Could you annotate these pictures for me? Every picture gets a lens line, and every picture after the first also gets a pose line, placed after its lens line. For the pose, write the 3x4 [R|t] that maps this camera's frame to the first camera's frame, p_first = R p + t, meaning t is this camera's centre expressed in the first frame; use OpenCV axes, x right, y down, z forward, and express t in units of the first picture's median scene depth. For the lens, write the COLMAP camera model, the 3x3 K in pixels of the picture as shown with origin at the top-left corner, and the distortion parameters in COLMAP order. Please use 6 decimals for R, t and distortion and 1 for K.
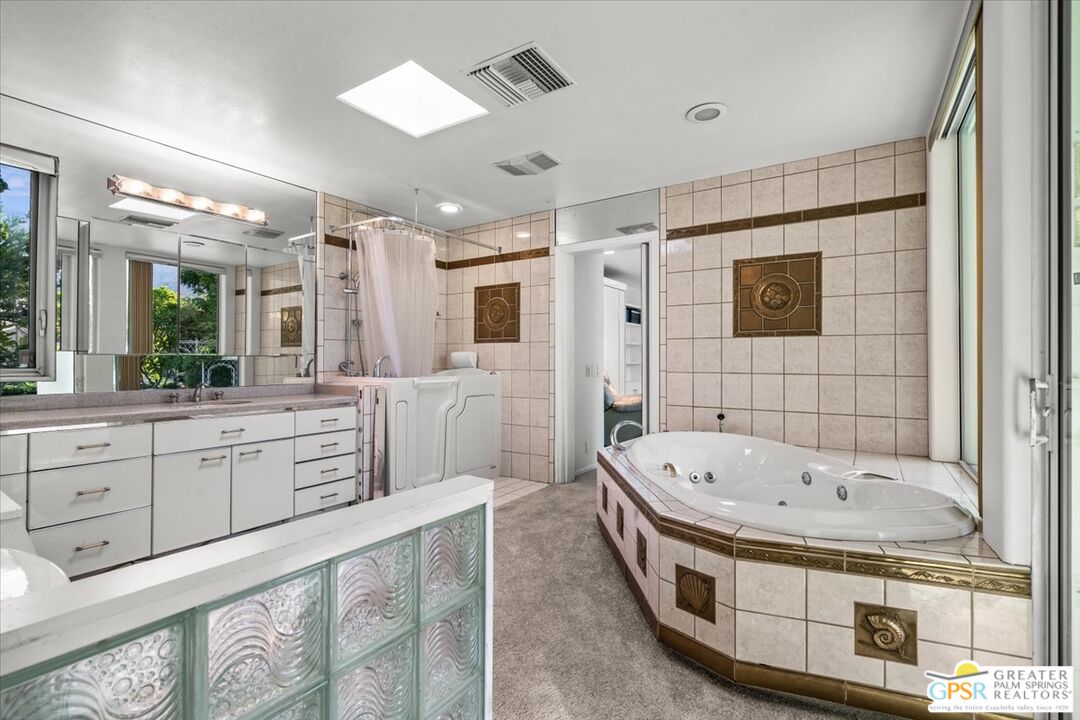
lens RADIAL K [[490.7, 0, 536.9], [0, 490.7, 355.3], [0, 0, 1]] dist [-0.003453, -0.000133]
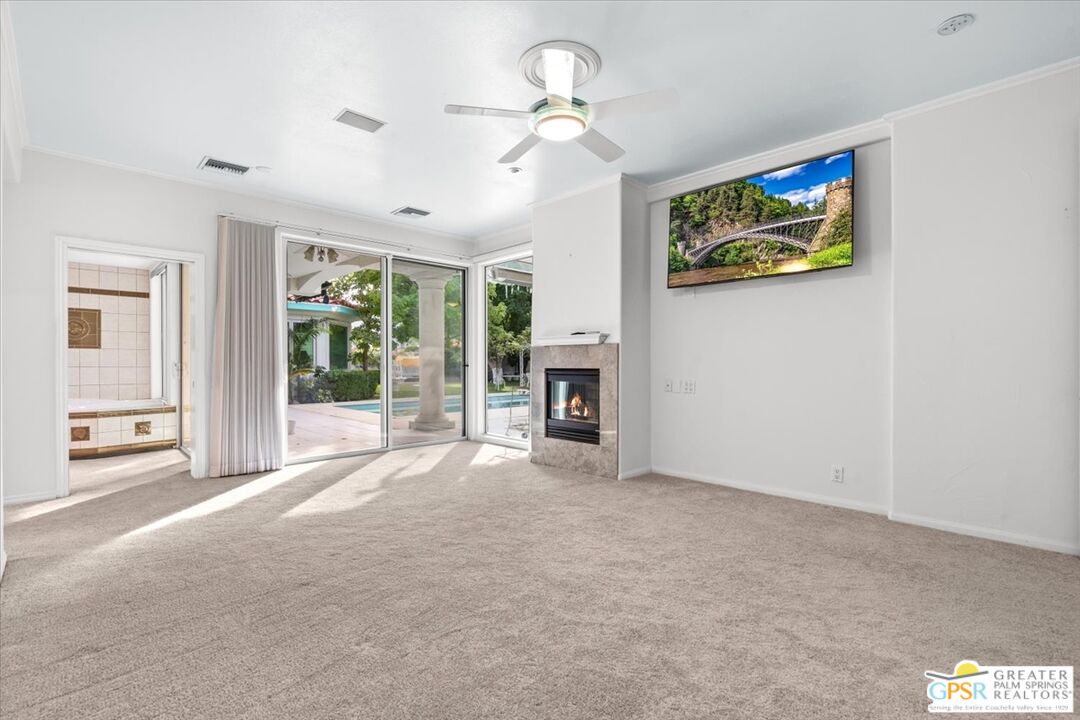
lens RADIAL K [[490.1, 0, 533.1], [0, 490.1, 365.1], [0, 0, 1]] dist [-0.000233, -0.000308]
pose [[0.217850, -0.012320, 0.975905, -1.281573], [-0.007921, 0.999865, 0.014391, -0.016467], [-0.975950, -0.010866, 0.217723, -1.530079]]
